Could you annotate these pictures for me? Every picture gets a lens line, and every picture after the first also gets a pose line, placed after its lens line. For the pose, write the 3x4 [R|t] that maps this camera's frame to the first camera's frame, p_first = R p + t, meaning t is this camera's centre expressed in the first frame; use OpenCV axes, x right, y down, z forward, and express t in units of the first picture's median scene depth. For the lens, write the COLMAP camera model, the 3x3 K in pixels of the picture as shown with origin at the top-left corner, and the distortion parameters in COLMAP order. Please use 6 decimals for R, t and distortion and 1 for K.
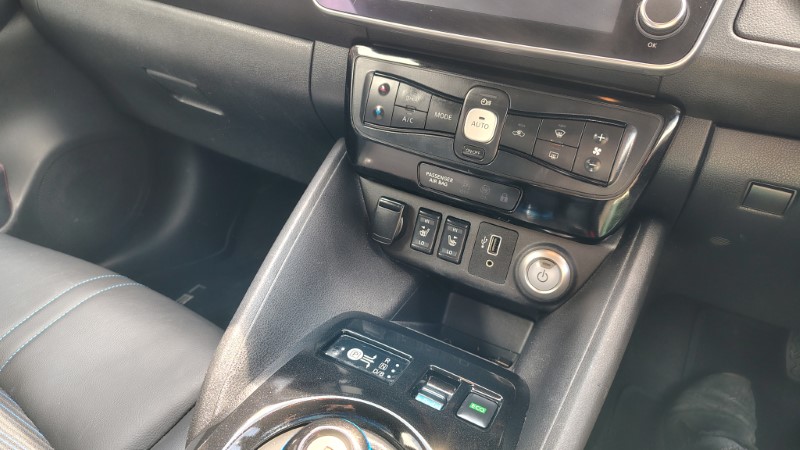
lens RADIAL K [[562.8, 0, 400.0], [0, 562.8, 225.0], [0, 0, 1]] dist [0.000372, -0.002451]
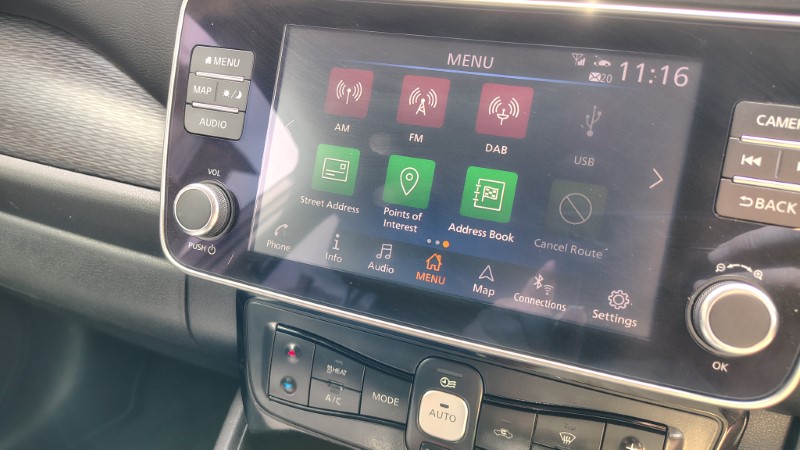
lens RADIAL K [[562.8, 0, 400.0], [0, 562.8, 225.0], [0, 0, 1]] dist [0.000372, -0.002451]
pose [[0.989474, -0.099117, 0.105439, 0.044257], [0.104679, 0.993319, -0.048581, -0.372467], [-0.099920, 0.059107, 0.993238, 0.328652]]
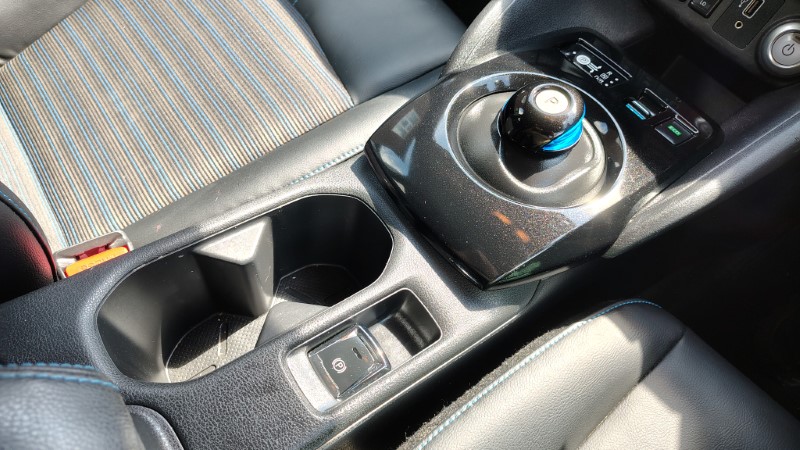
lens RADIAL K [[562.8, 0, 400.0], [0, 562.8, 225.0], [0, 0, 1]] dist [0.000372, -0.002451]
pose [[0.900967, 0.372874, -0.221861, -0.033714], [-0.263942, 0.876849, 0.401833, 0.149068], [0.344372, -0.303480, 0.888430, -0.237509]]
